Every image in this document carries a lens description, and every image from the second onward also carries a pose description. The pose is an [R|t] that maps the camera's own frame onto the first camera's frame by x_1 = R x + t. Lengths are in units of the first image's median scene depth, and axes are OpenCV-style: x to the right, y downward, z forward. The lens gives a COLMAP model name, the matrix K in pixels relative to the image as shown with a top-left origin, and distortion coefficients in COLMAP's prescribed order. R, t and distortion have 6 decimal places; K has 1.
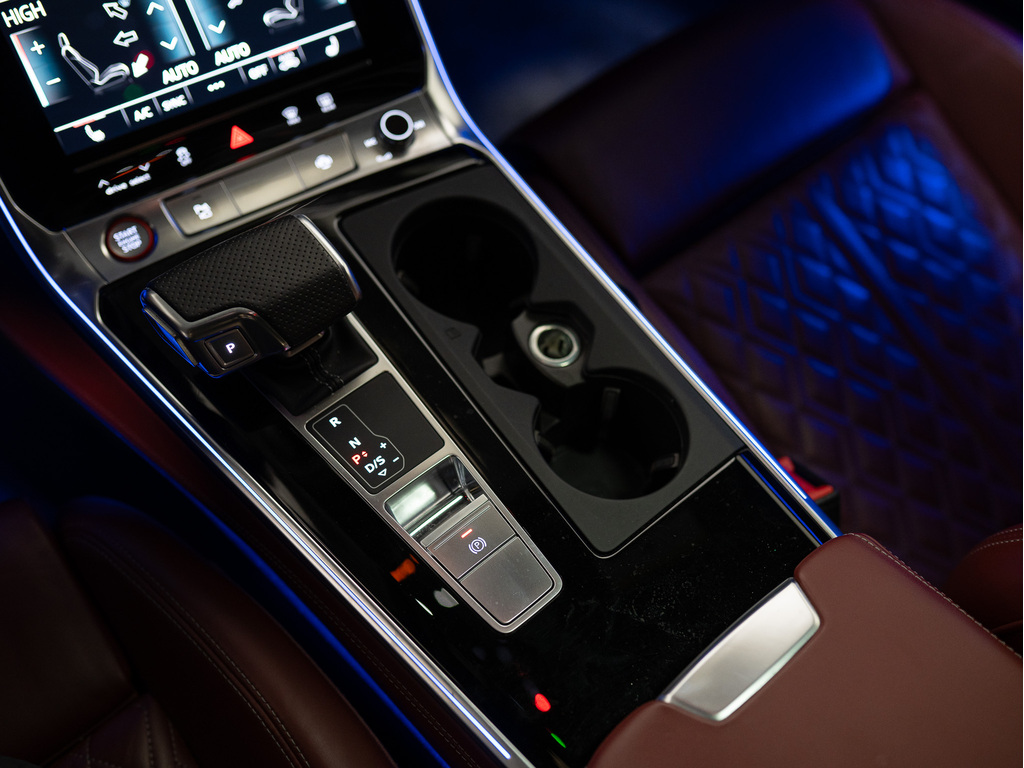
lens RADIAL K [[1134.5, 0, 519.6], [0, 1134.5, 379.5], [0, 0, 1]] dist [-0.090927, 0.128527]
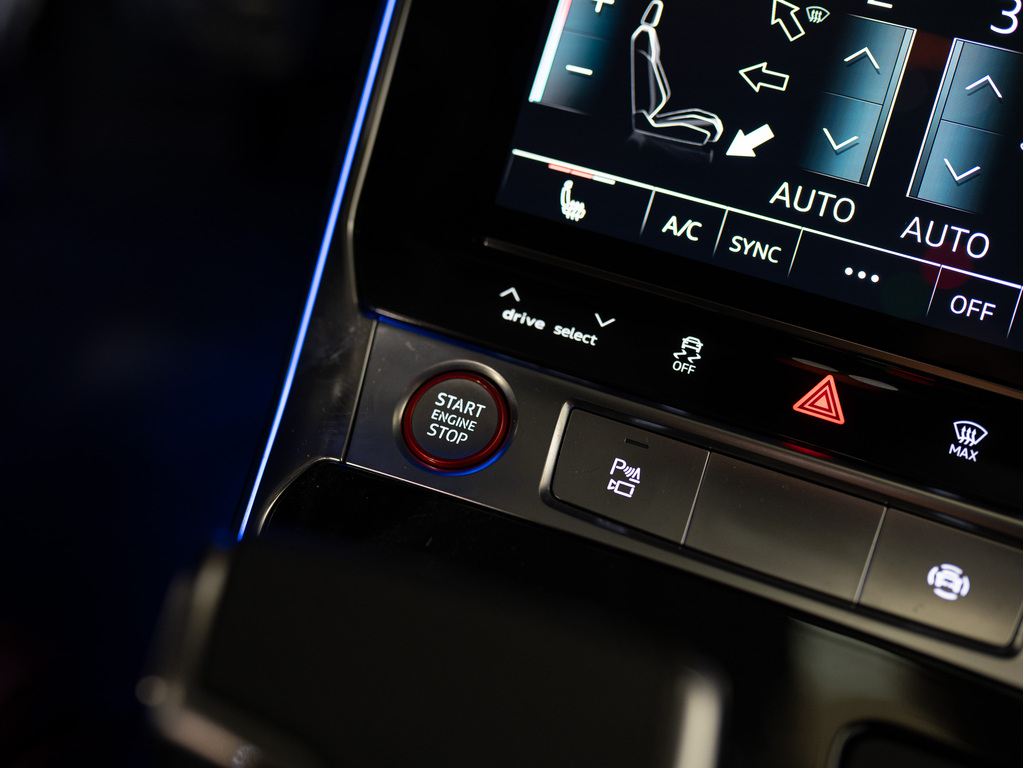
lens RADIAL K [[1146.1, 0, 512.0], [0, 1146.1, 384.0], [0, 0, 1]] dist [-0.093500, 0.153694]
pose [[0.583737, 0.565343, -0.582784, -0.079547], [-0.675444, 0.736439, 0.037851, -0.163767], [0.450584, 0.371543, 0.811745, 0.629535]]
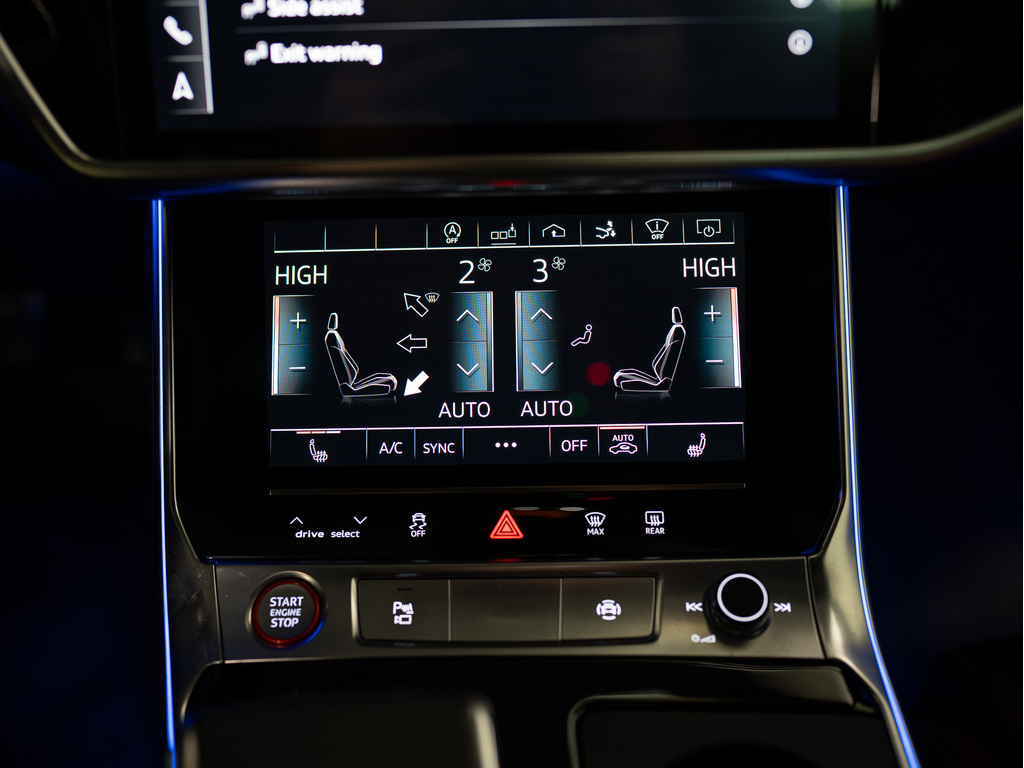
lens RADIAL K [[1146.1, 0, 512.0], [0, 1146.1, 384.0], [0, 0, 1]] dist [-0.093500, 0.153694]
pose [[0.835961, 0.284894, -0.469046, 0.045426], [-0.411260, 0.891130, -0.191708, -0.167728], [0.363365, 0.353160, 0.862116, 0.406015]]
